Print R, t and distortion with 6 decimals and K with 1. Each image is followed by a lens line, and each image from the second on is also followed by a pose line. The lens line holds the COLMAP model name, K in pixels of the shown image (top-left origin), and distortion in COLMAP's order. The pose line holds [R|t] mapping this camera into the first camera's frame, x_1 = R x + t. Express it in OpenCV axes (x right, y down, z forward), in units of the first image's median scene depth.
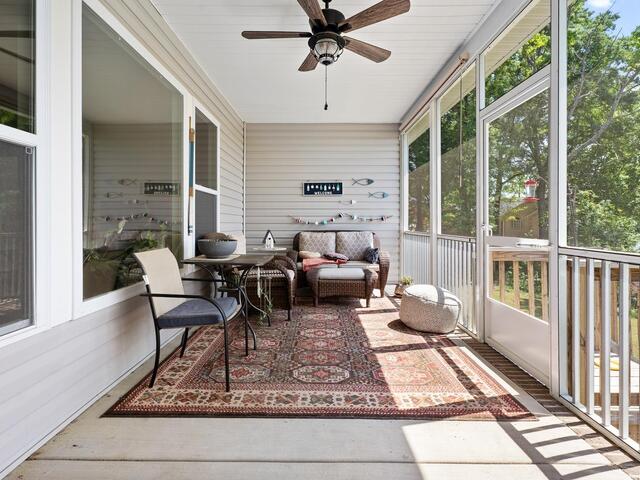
lens RADIAL K [[331.6, 0, 320.6], [0, 331.6, 228.7], [0, 0, 1]] dist [0.001242, 0.001252]
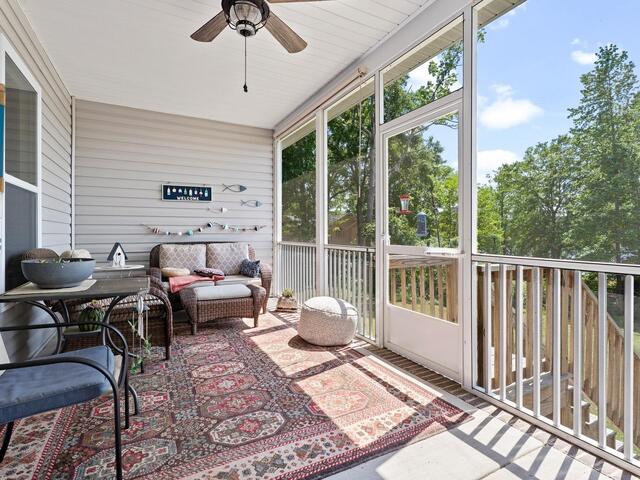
lens RADIAL K [[326.5, 0, 323.8], [0, 326.5, 236.8], [0, 0, 1]] dist [0.001280, 0.000790]
pose [[0.880593, -0.007913, 0.473807, -0.152887], [0.010807, 0.999936, -0.003387, -0.003646], [-0.473750, 0.008103, 0.880622, 0.176156]]
